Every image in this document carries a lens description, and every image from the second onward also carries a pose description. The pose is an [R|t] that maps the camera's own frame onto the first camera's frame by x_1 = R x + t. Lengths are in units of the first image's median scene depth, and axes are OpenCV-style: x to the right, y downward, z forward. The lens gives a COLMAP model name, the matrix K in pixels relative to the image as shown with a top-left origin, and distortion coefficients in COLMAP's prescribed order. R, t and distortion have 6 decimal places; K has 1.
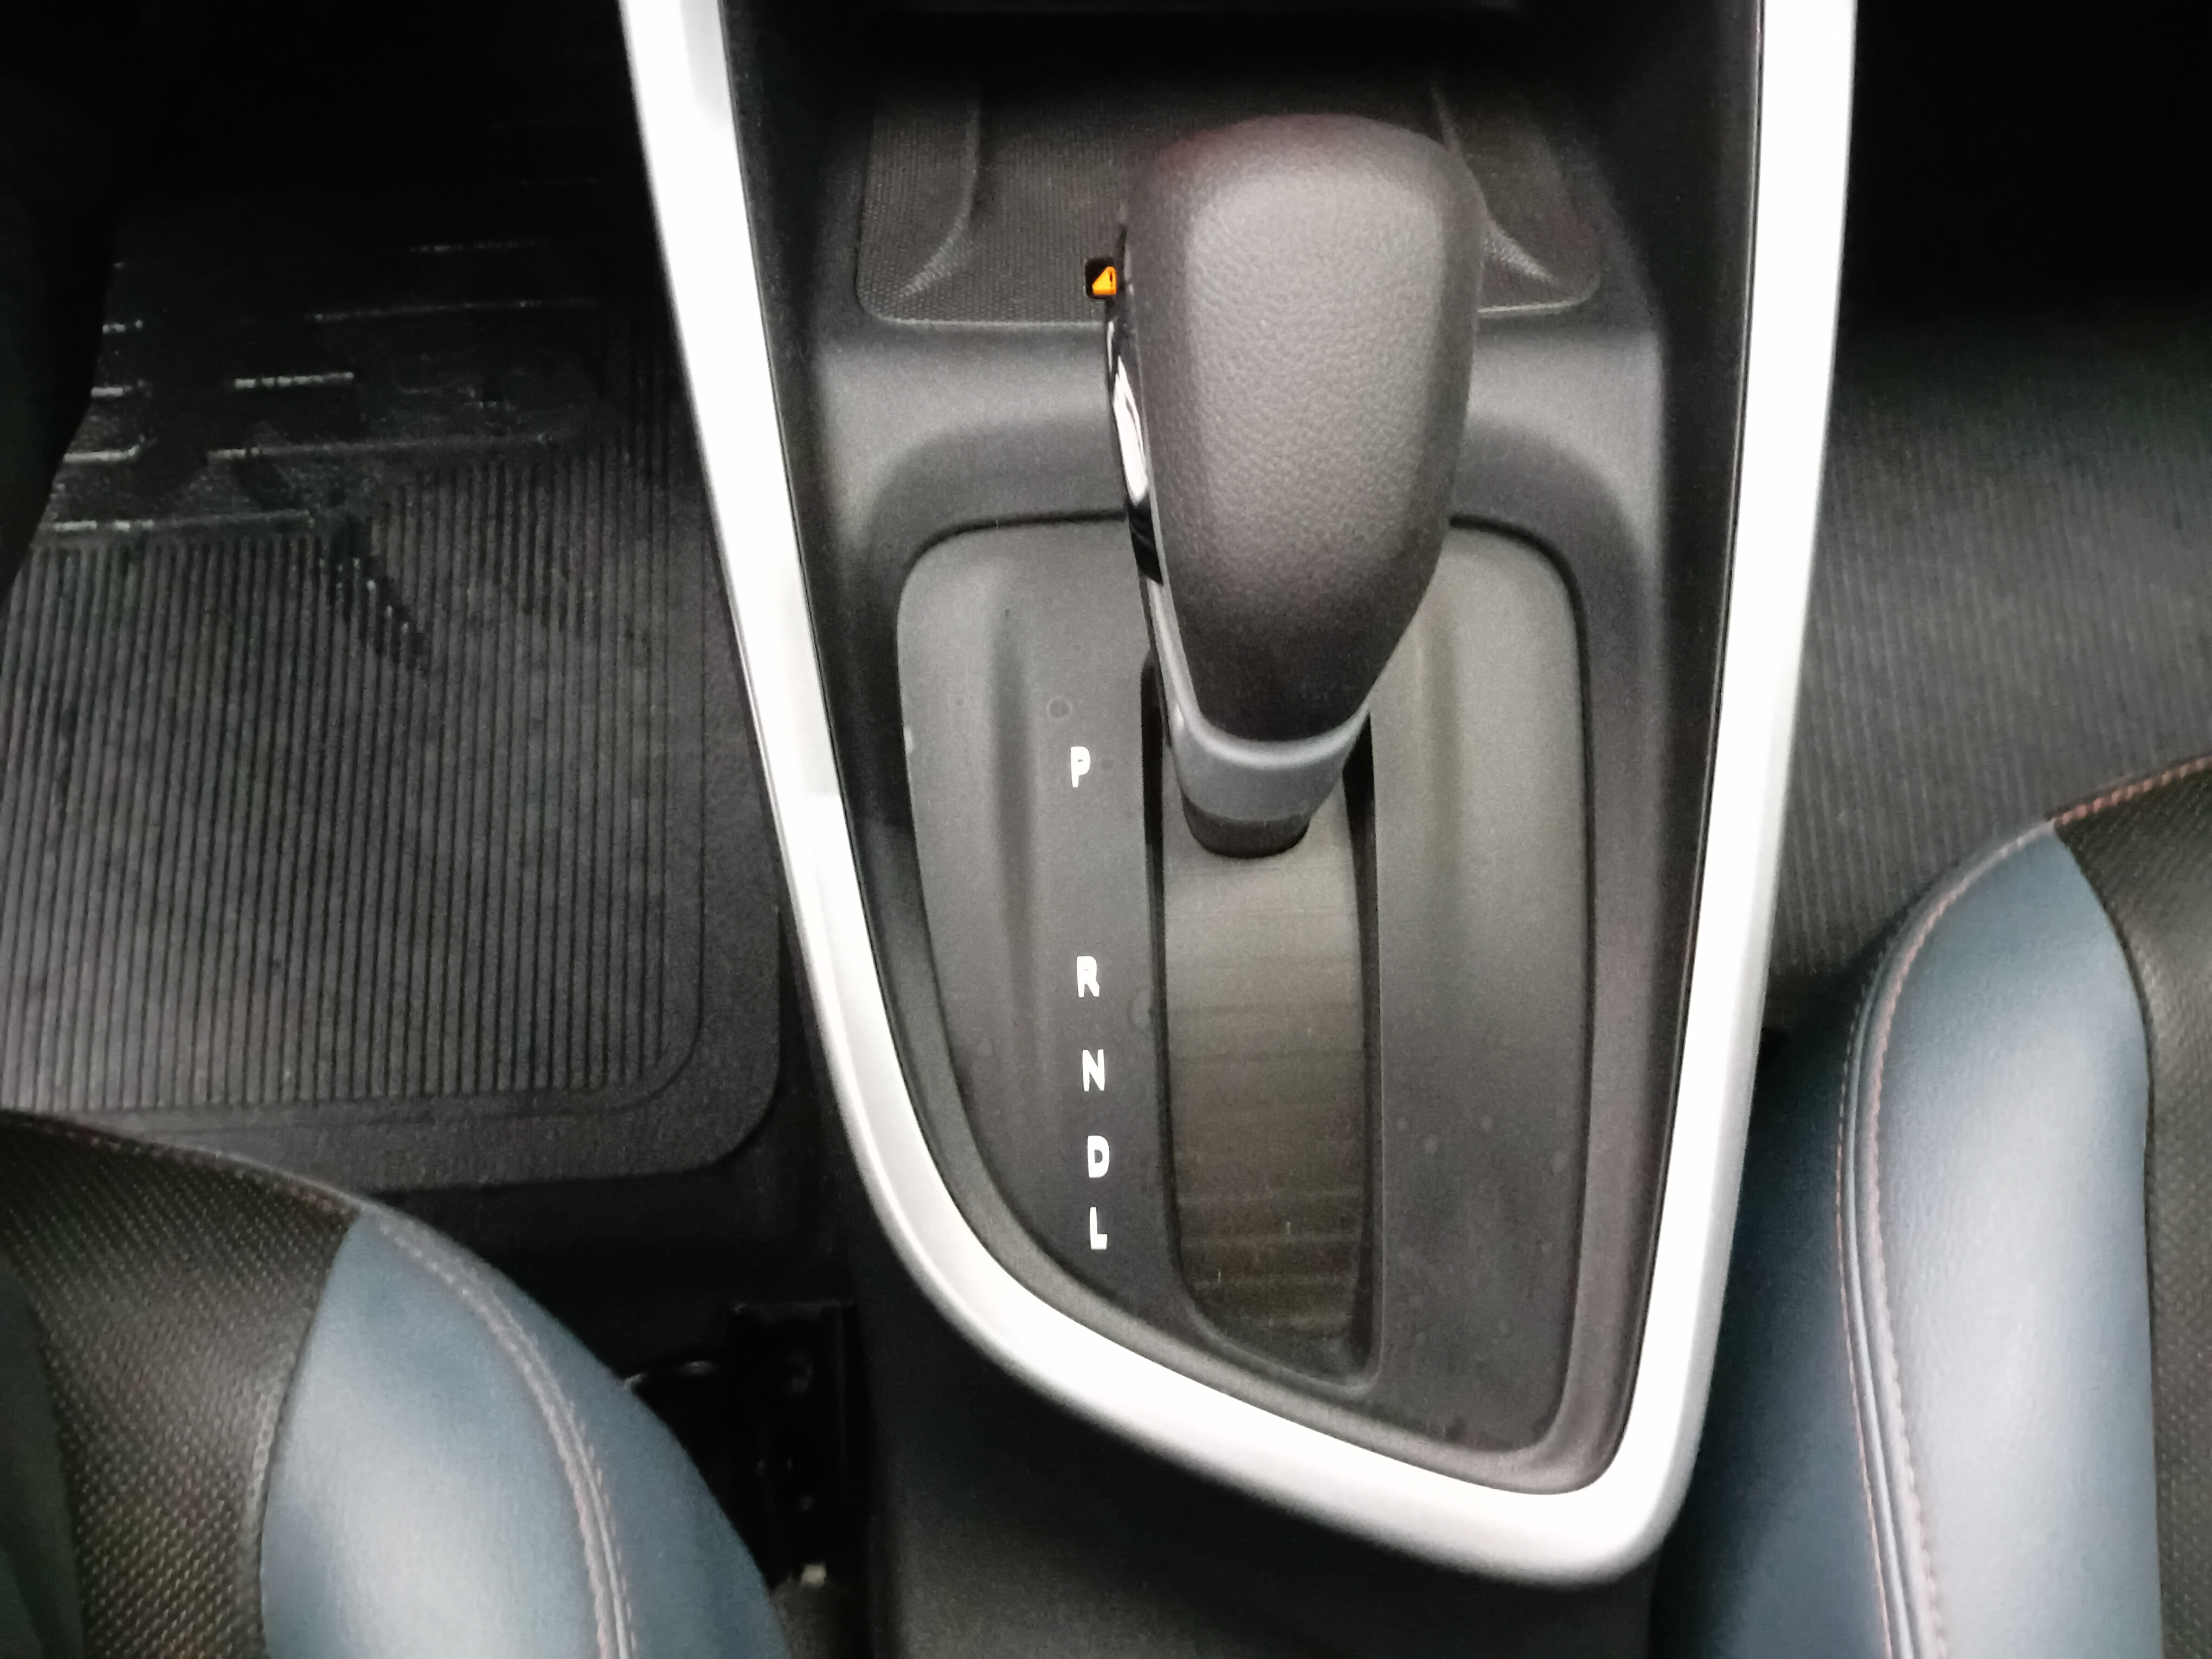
lens RADIAL K [[1705.6, 0, 1106.0], [0, 1705.6, 829.5], [0, 0, 1]] dist [-0.010285, 0.000454]
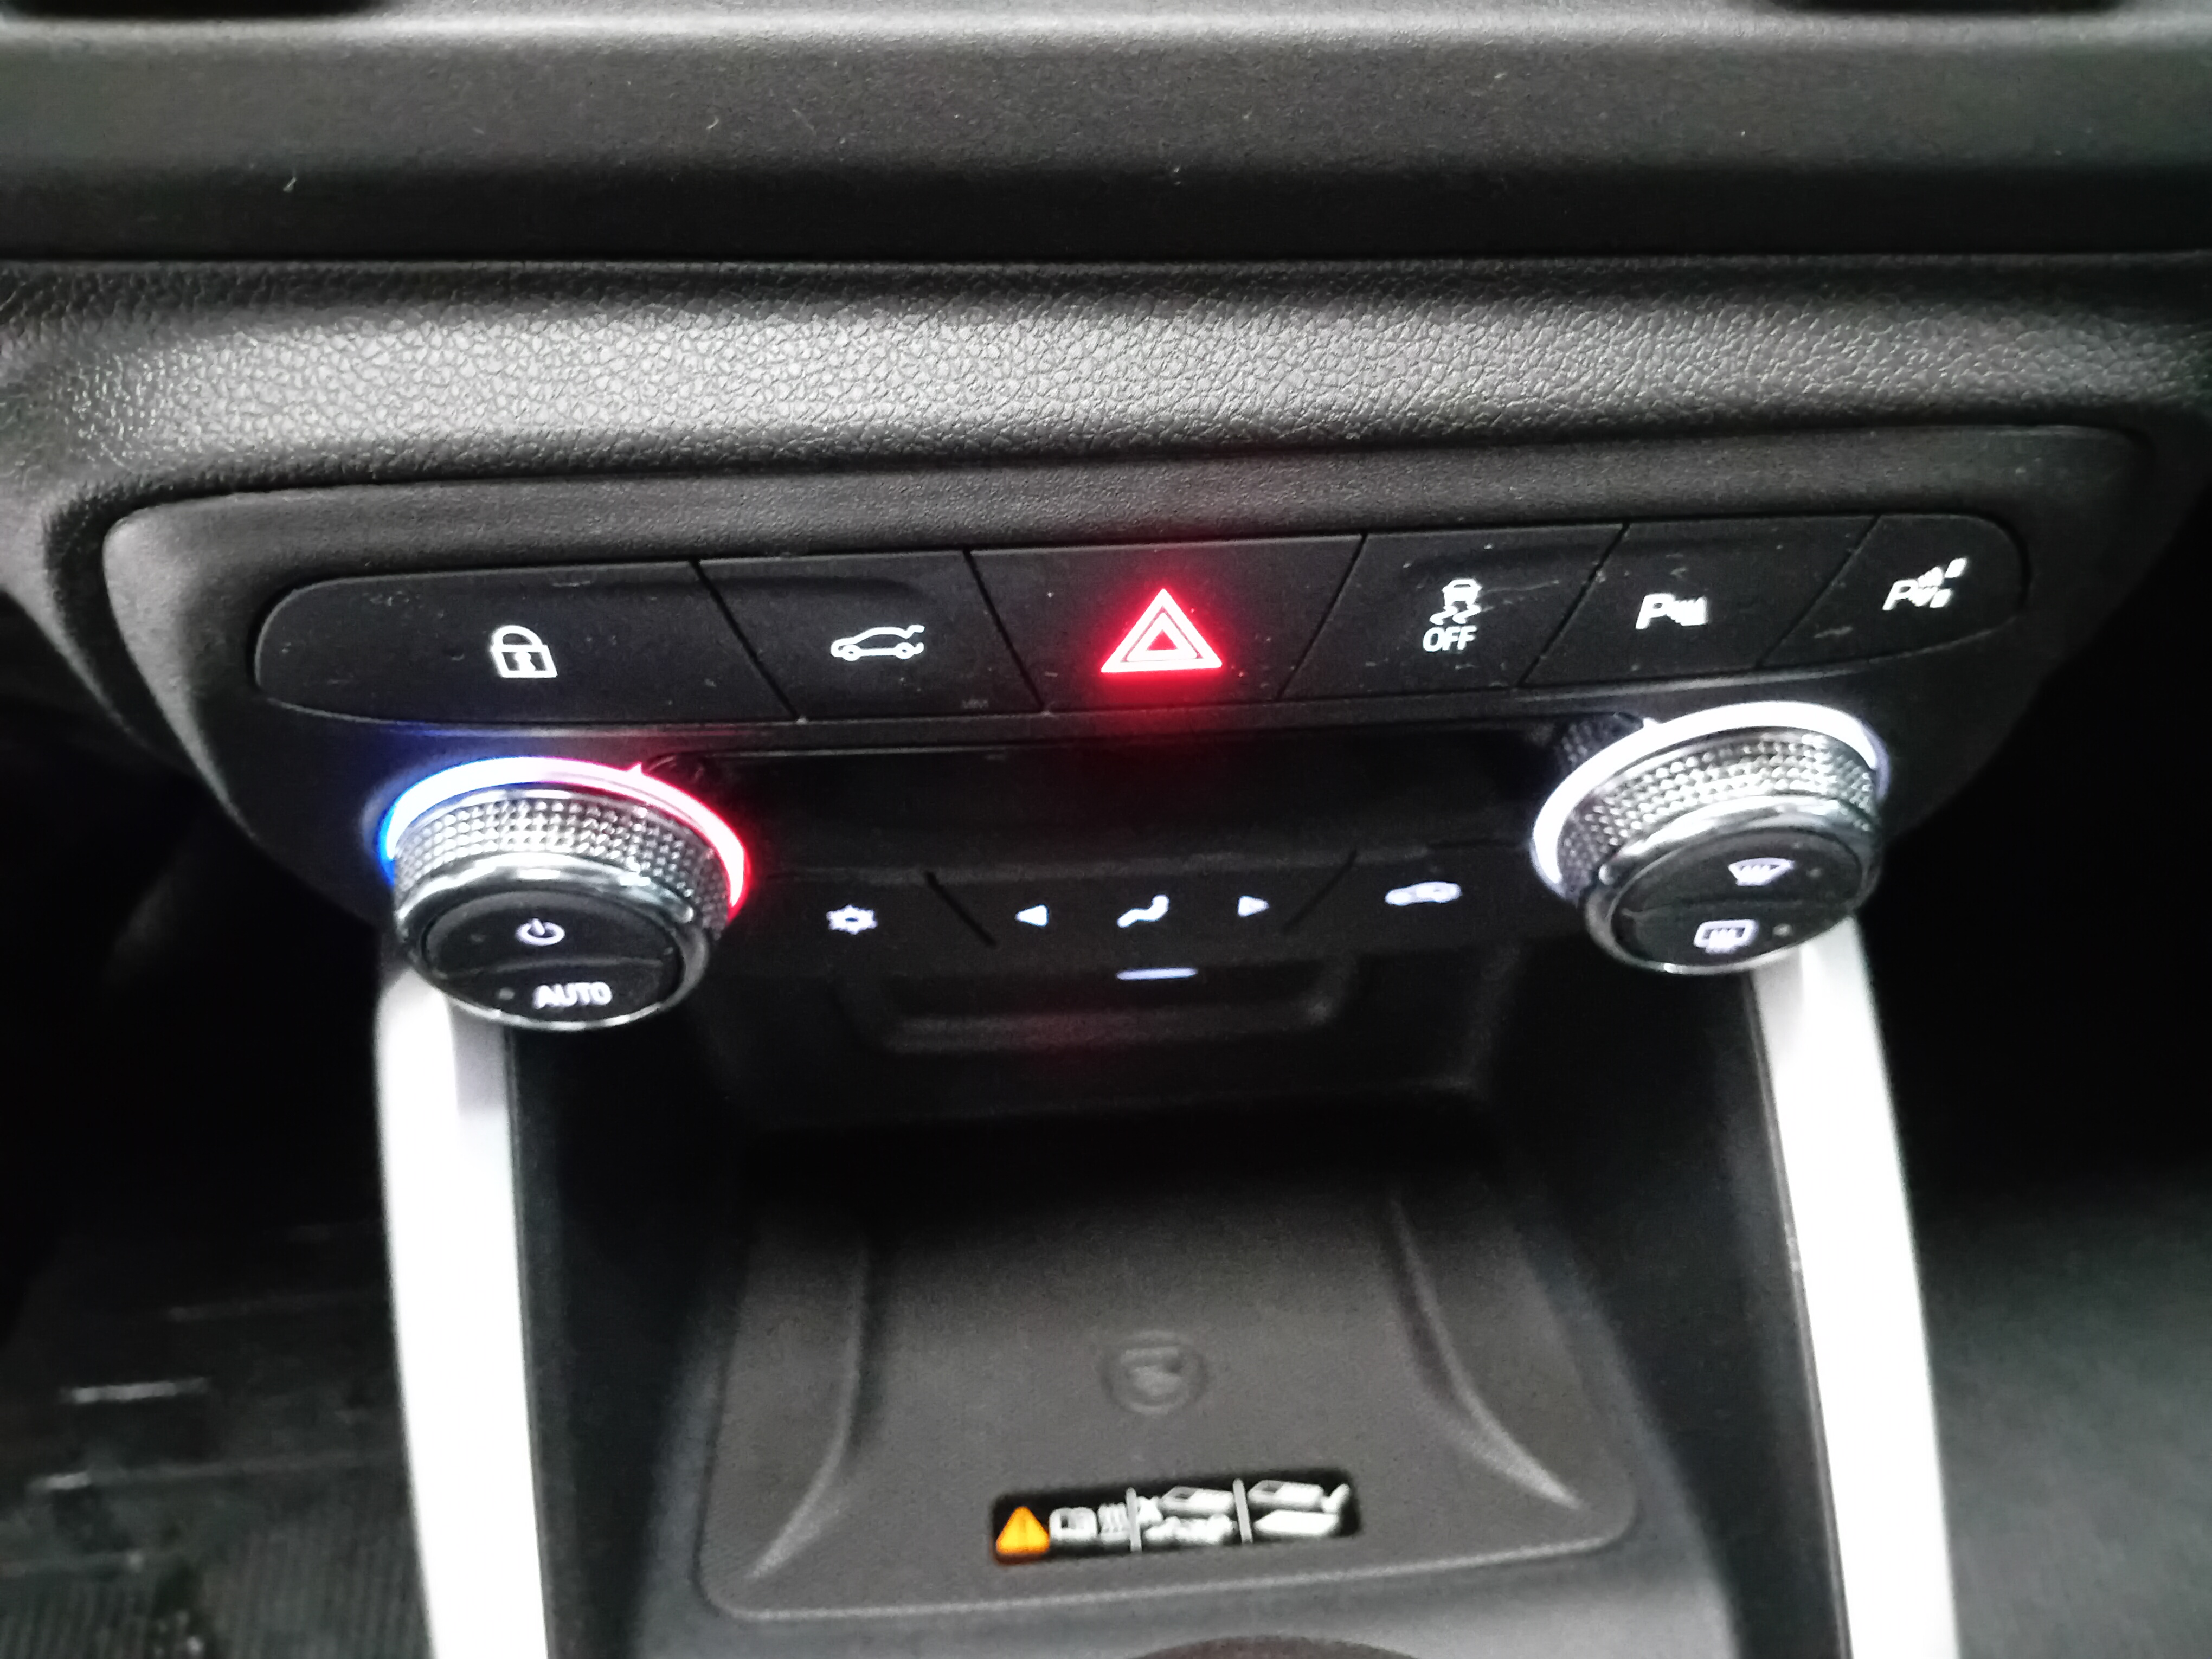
lens RADIAL K [[1705.6, 0, 1106.0], [0, 1705.6, 829.5], [0, 0, 1]] dist [-0.010285, 0.000454]
pose [[0.998321, -0.053077, 0.023197, 0.038400], [0.057922, 0.910660, -0.409077, -0.275342], [0.000588, 0.409734, 0.912205, 0.135656]]
